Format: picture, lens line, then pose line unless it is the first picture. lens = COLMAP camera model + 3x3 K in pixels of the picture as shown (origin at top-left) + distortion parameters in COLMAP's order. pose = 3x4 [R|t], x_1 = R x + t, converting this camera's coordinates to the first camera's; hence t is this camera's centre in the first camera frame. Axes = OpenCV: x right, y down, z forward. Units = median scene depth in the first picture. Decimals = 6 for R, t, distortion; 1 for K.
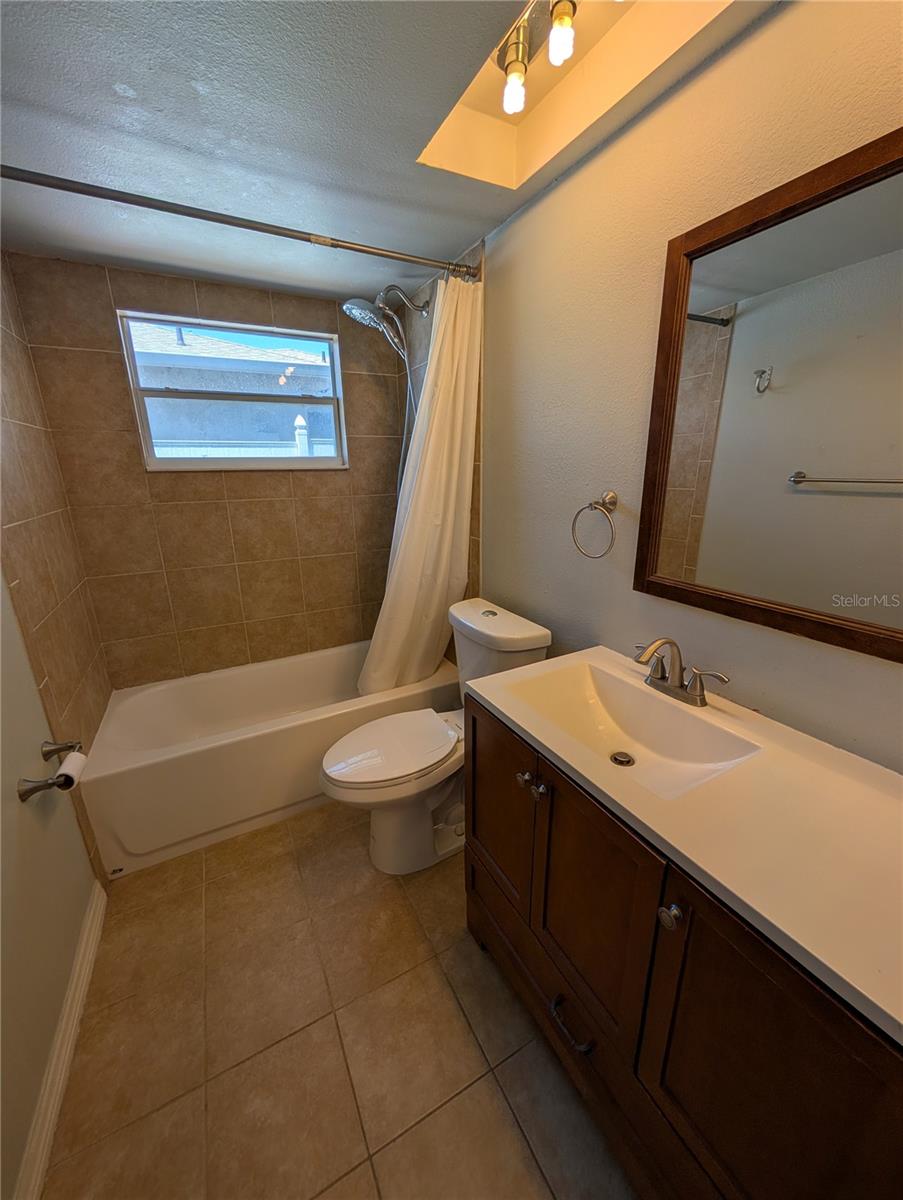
lens RADIAL K [[456.3, 0, 451.5], [0, 456.3, 600.0], [0, 0, 1]] dist [0.000240, 0.000343]
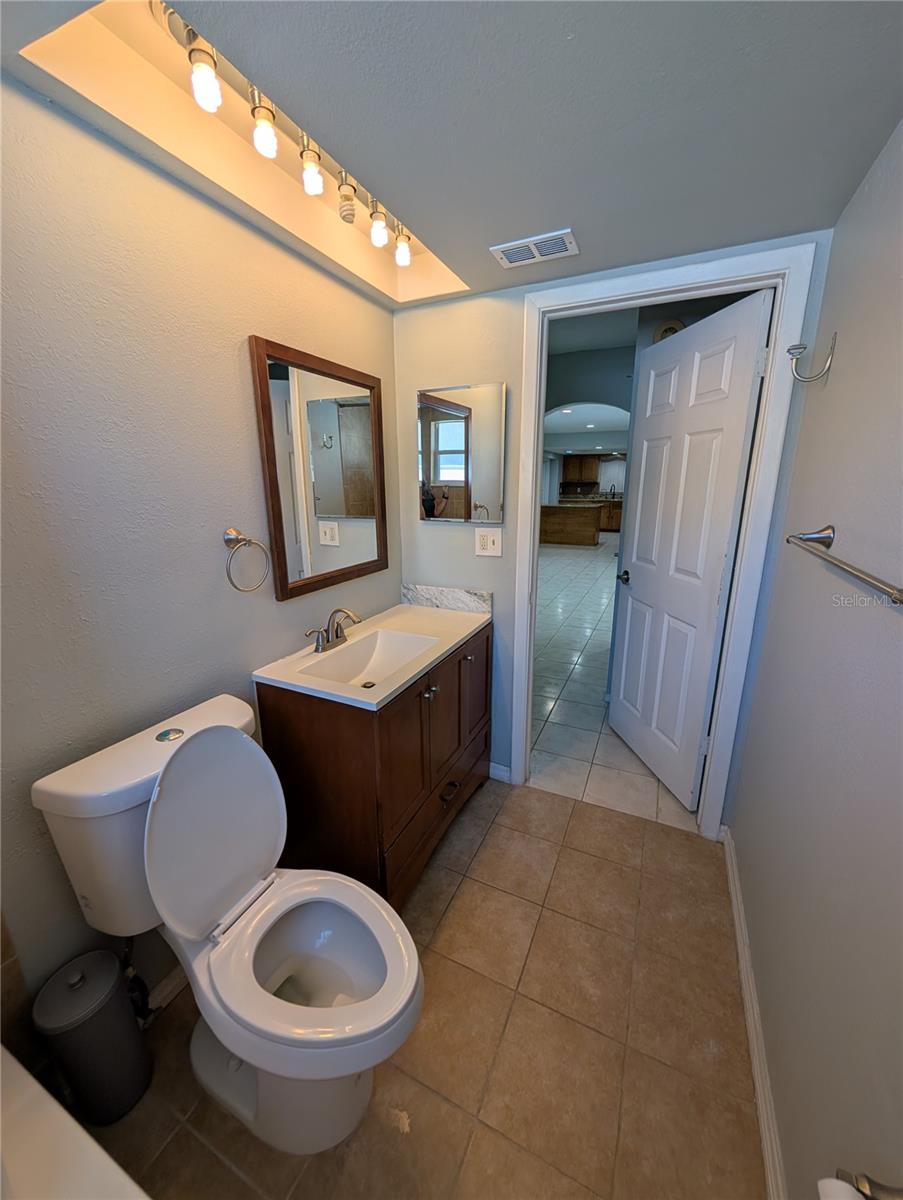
lens RADIAL K [[456.3, 0, 451.5], [0, 456.3, 600.0], [0, 0, 1]] dist [0.000240, 0.000343]
pose [[-0.593848, -0.187796, 0.782353, -0.919965], [0.238457, 0.887610, 0.394063, -0.440348], [-0.768429, 0.420571, -0.482325, 1.358982]]
